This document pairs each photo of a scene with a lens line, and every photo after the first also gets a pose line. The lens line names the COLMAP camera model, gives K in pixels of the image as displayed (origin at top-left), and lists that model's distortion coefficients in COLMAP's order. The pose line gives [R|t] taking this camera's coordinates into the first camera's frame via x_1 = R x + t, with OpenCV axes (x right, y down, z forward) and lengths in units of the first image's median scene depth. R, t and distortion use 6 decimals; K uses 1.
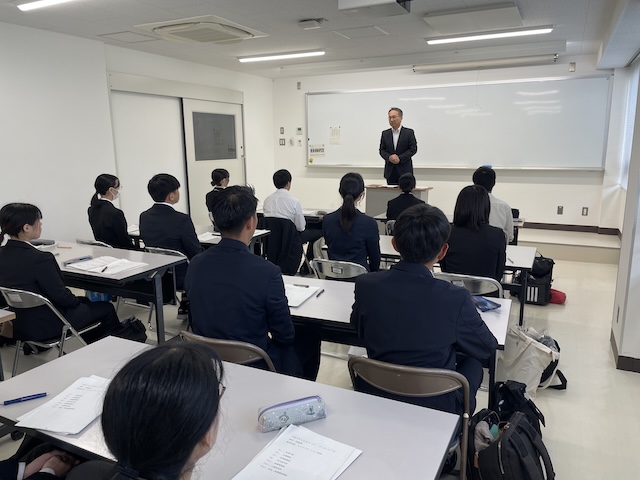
lens RADIAL K [[480.8, 0, 320.0], [0, 480.8, 240.0], [0, 0, 1]] dist [0.072505, -0.110398]
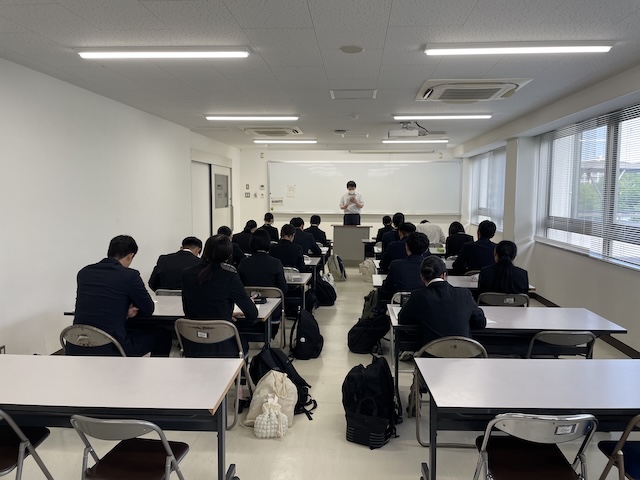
lens RADIAL K [[480.8, 0, 320.0], [0, 480.8, 240.0], [0, 0, 1]] dist [0.072505, -0.110398]
pose [[0.928729, -0.019469, 0.370247, -0.443004], [0.057855, 0.993997, -0.092854, 0.064322], [-0.366216, 0.107657, 0.924281, -0.336765]]
